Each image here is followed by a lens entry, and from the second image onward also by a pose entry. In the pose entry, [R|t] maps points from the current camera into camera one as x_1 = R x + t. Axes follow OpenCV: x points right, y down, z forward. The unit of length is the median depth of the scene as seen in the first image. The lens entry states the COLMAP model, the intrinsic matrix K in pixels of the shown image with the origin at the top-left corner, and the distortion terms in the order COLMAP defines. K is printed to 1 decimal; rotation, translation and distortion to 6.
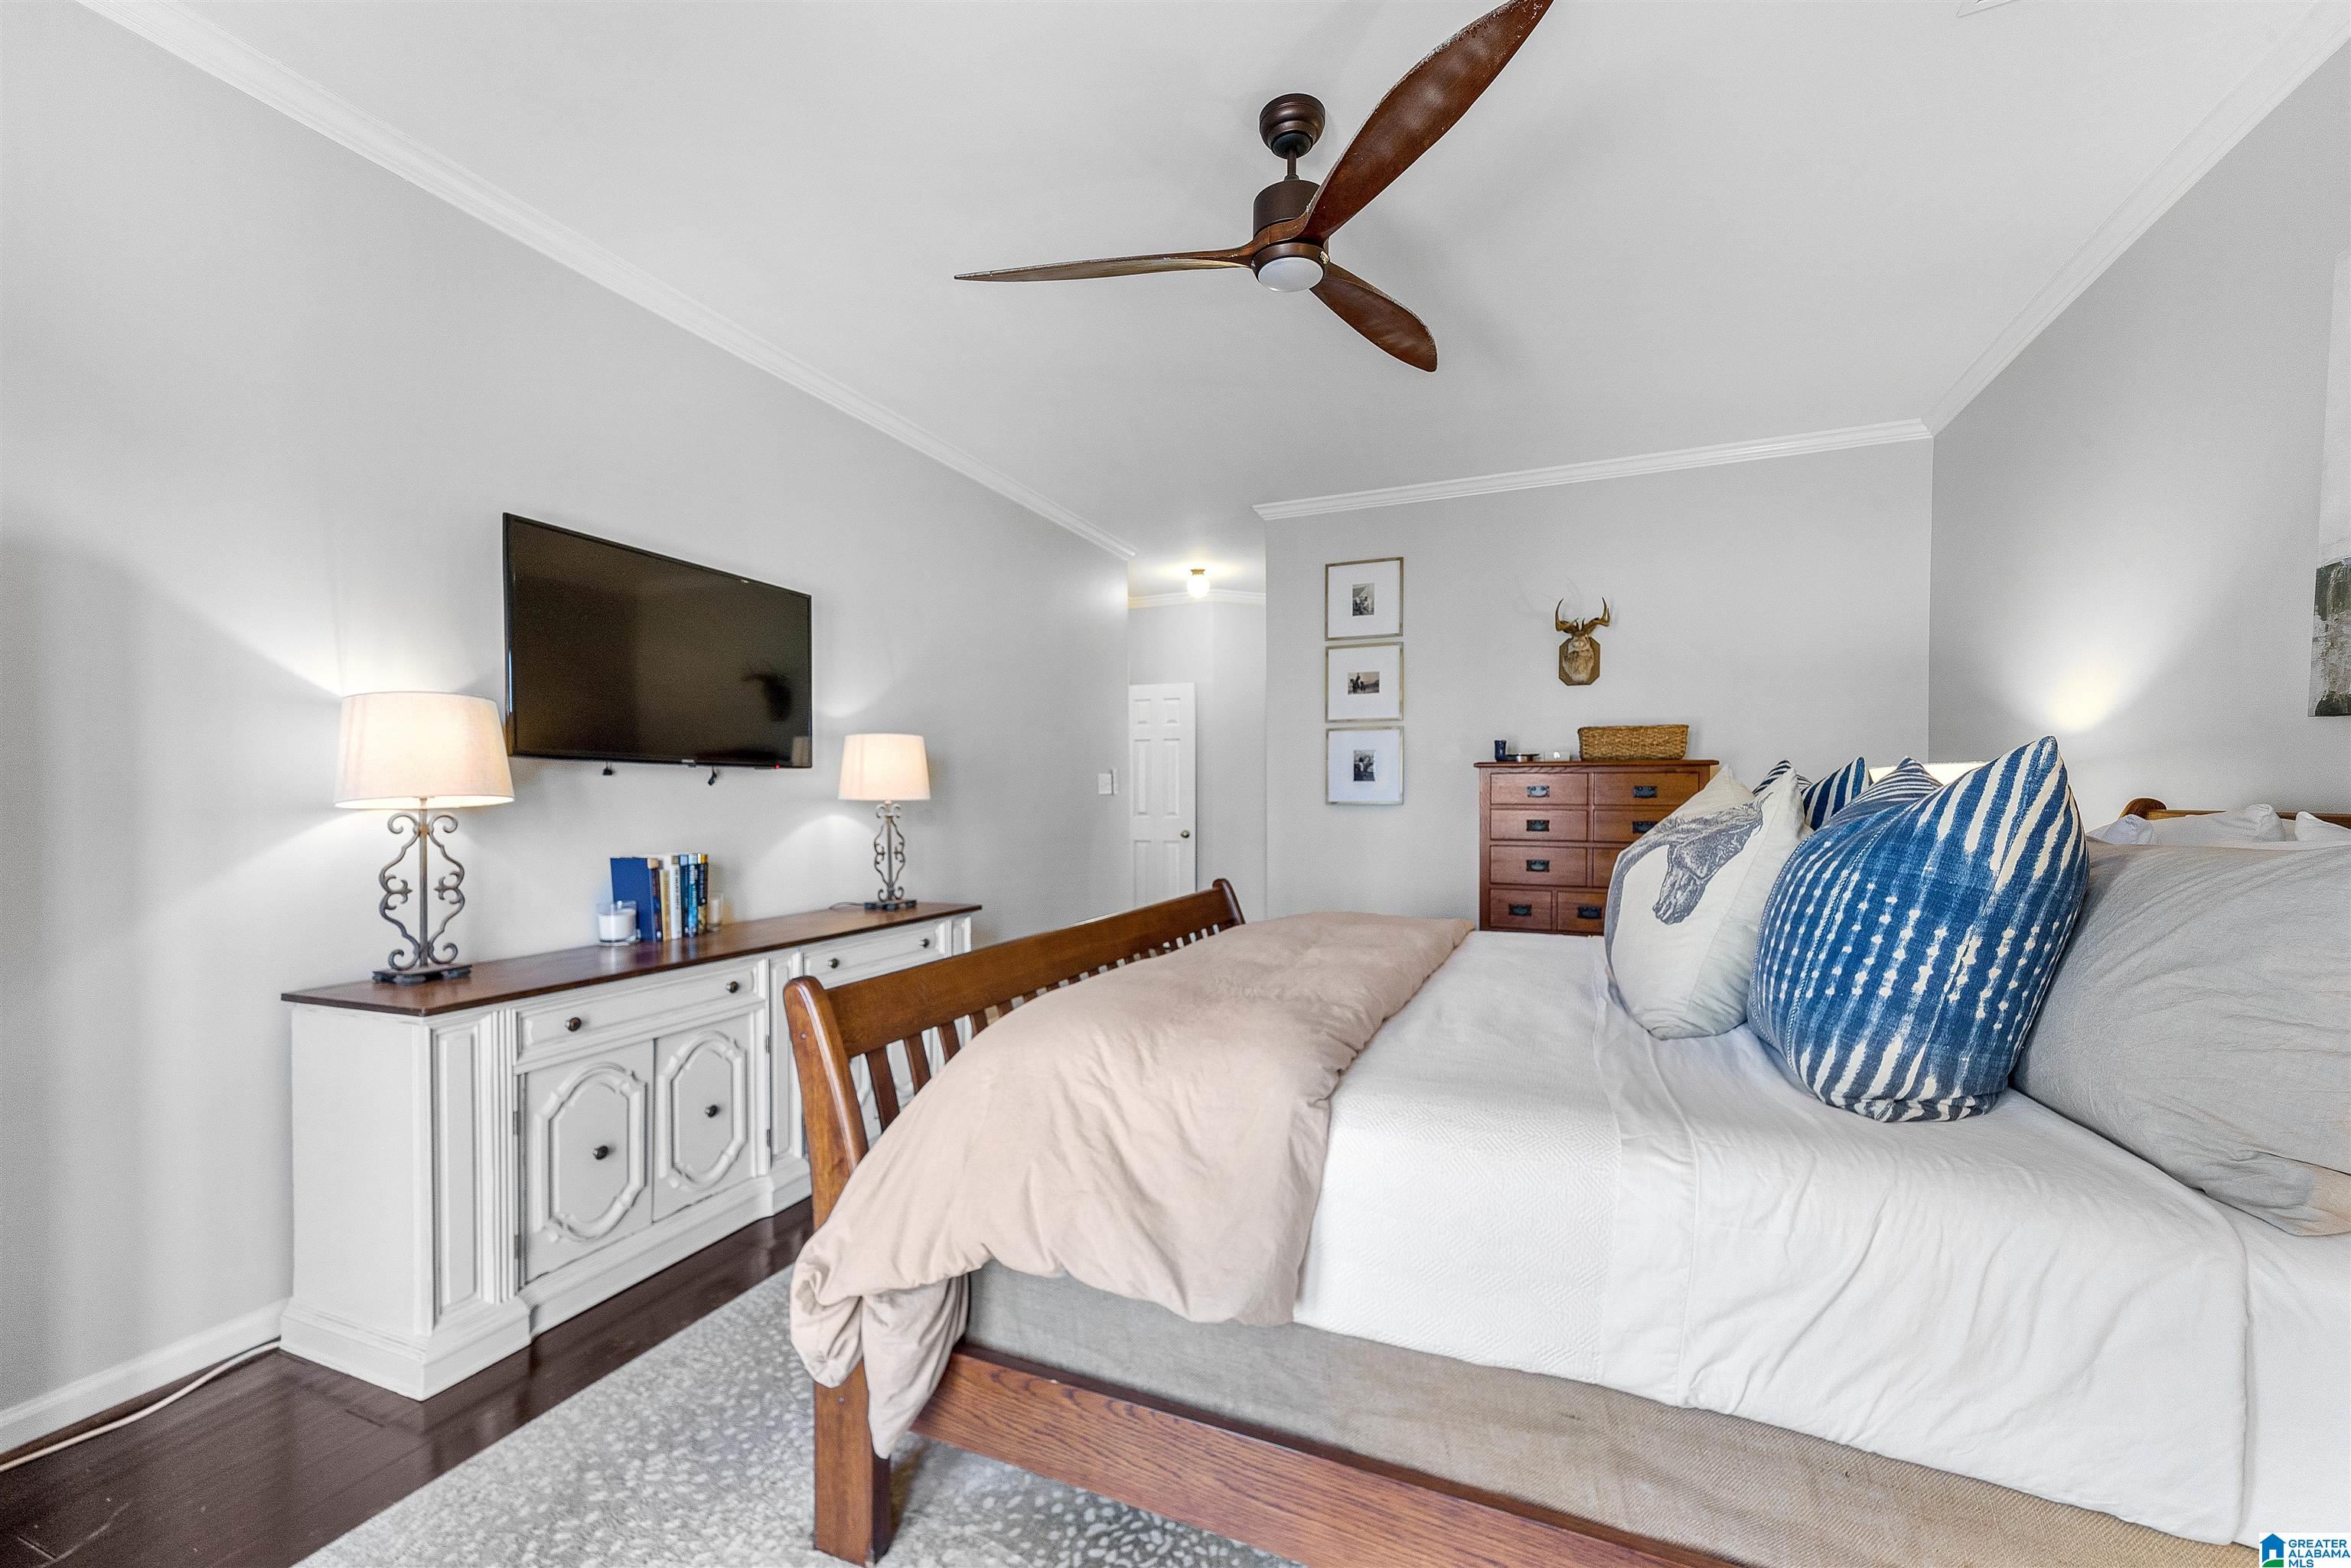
lens RADIAL K [[969.2, 0, 1174.2], [0, 969.2, 761.3], [0, 0, 1]] dist [0.022303, 0.000128]
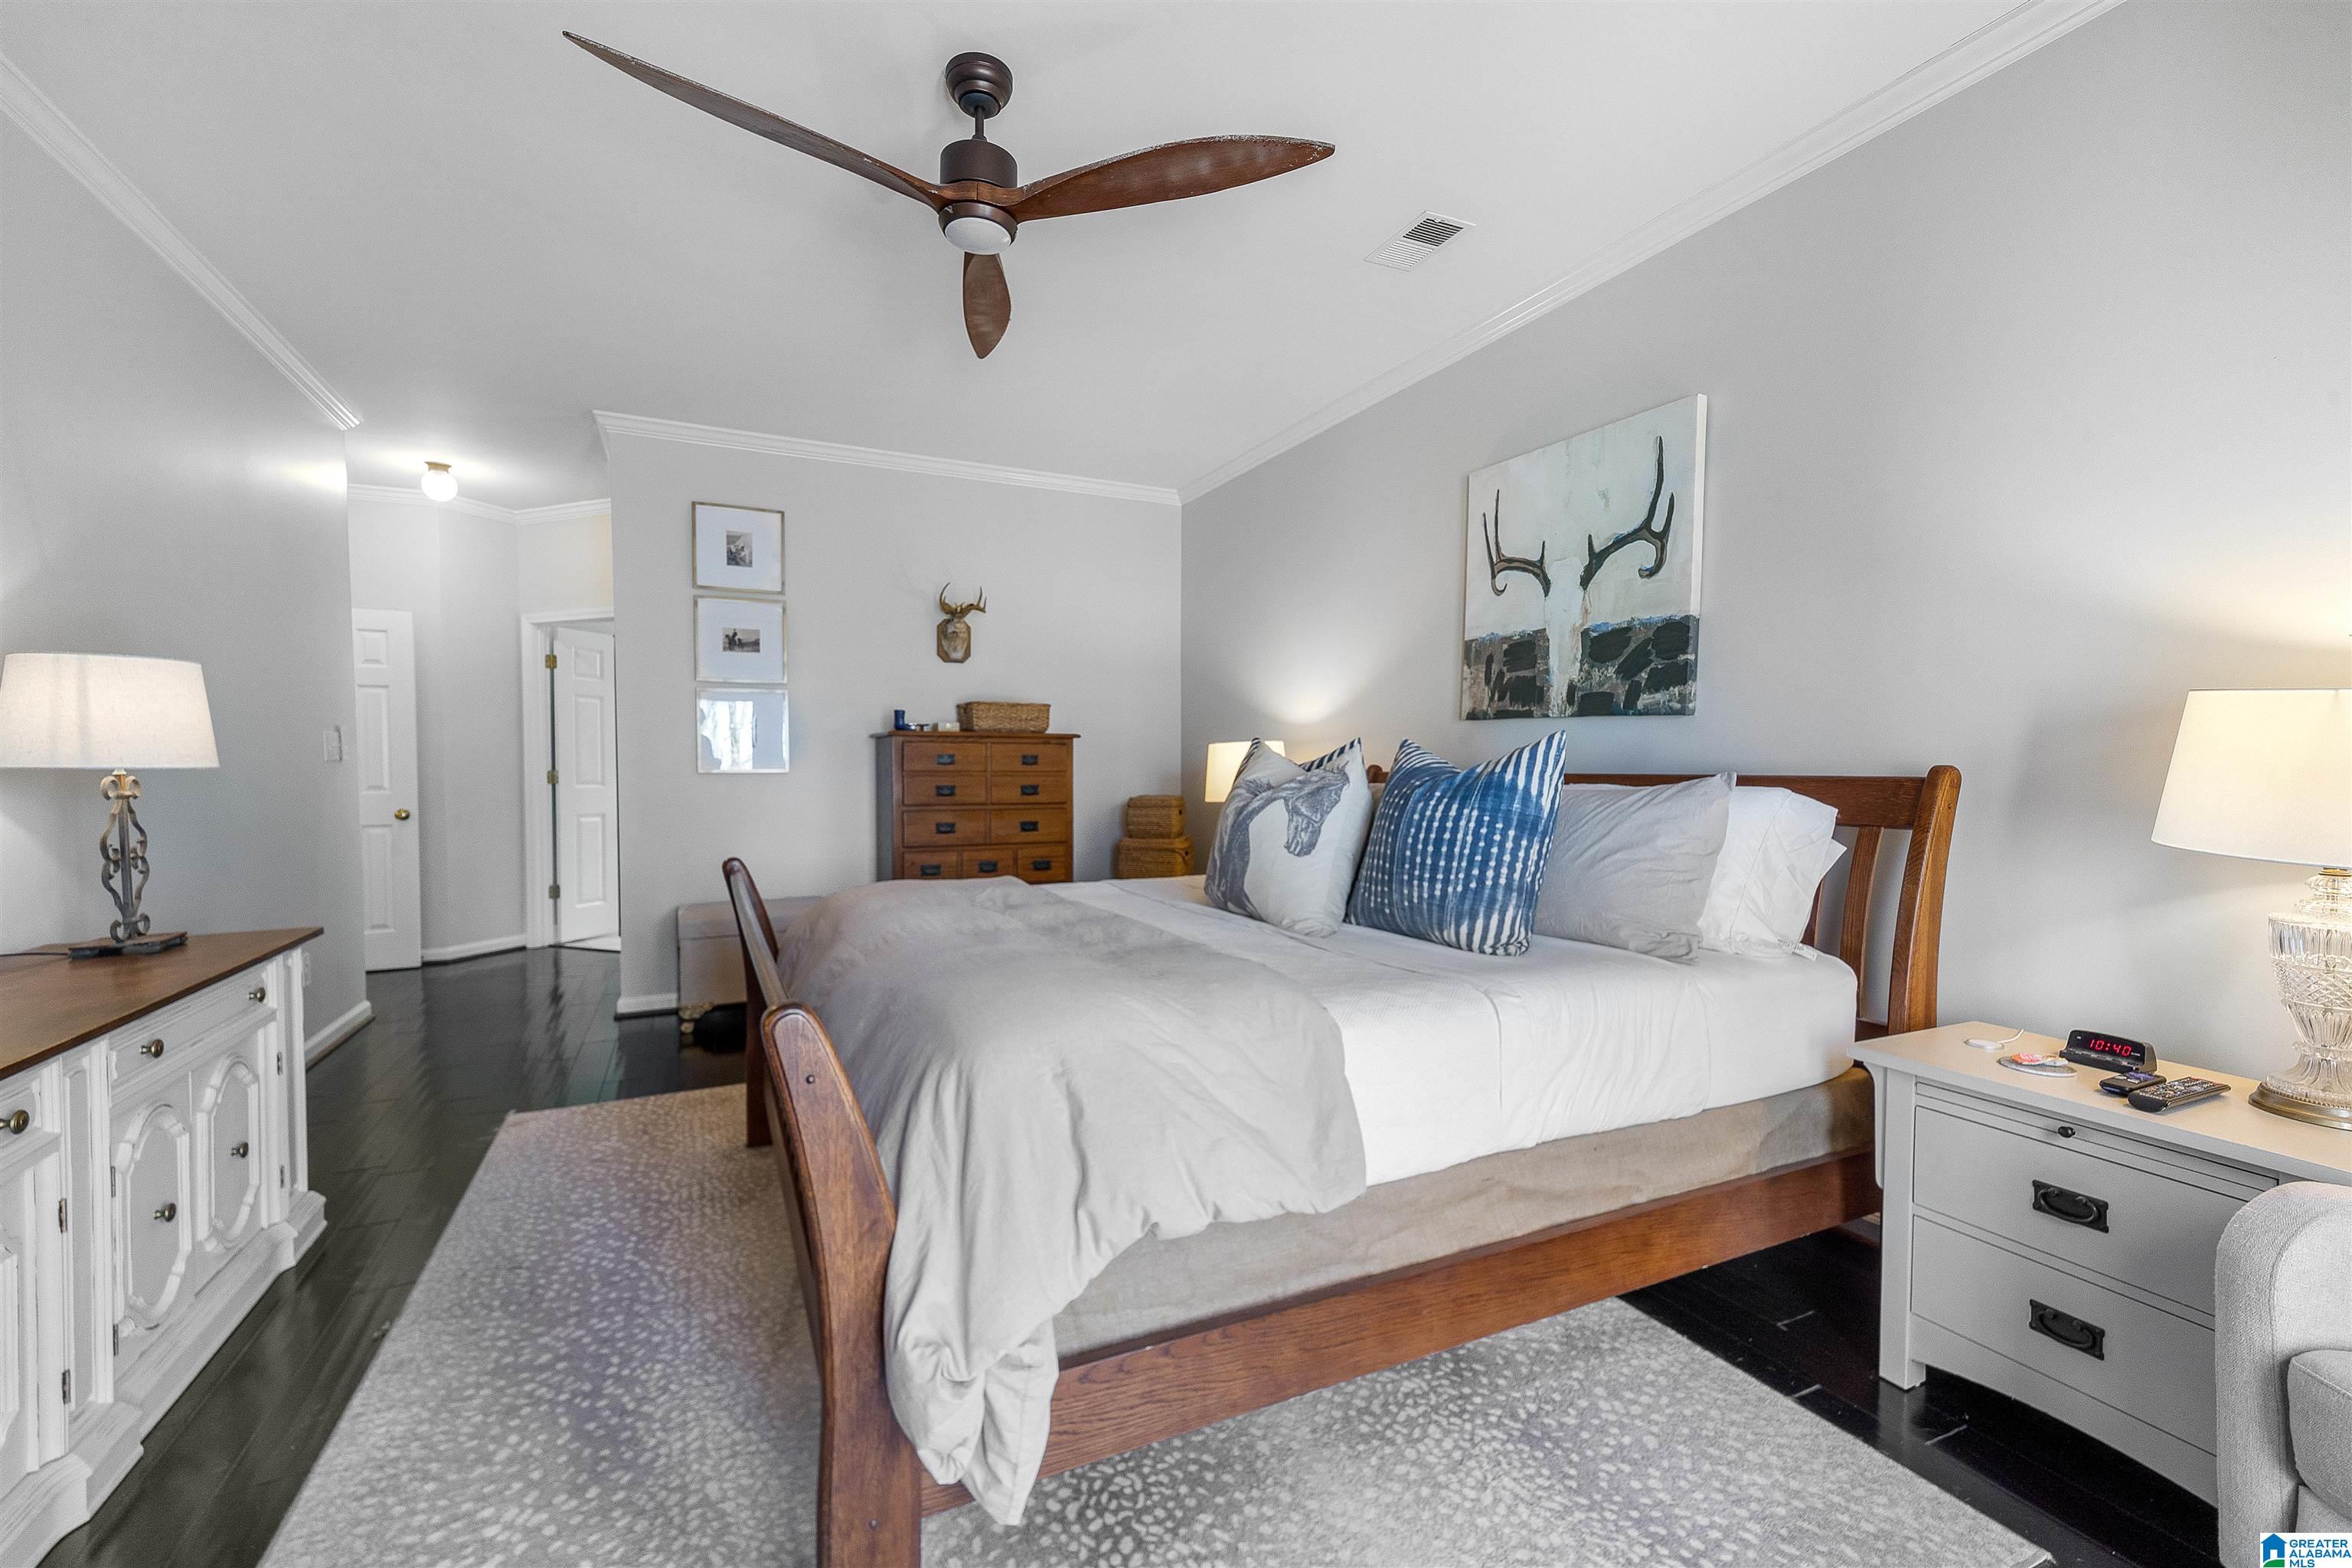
lens RADIAL K [[959.5, 0, 1180.1], [0, 959.5, 743.7], [0, 0, 1]] dist [0.020774, 0.000130]
pose [[0.658260, 0.016816, 0.752603, -0.755983], [-0.027803, 0.999611, 0.001983, 0.013021], [-0.752277, -0.022230, 0.658472, 0.300866]]
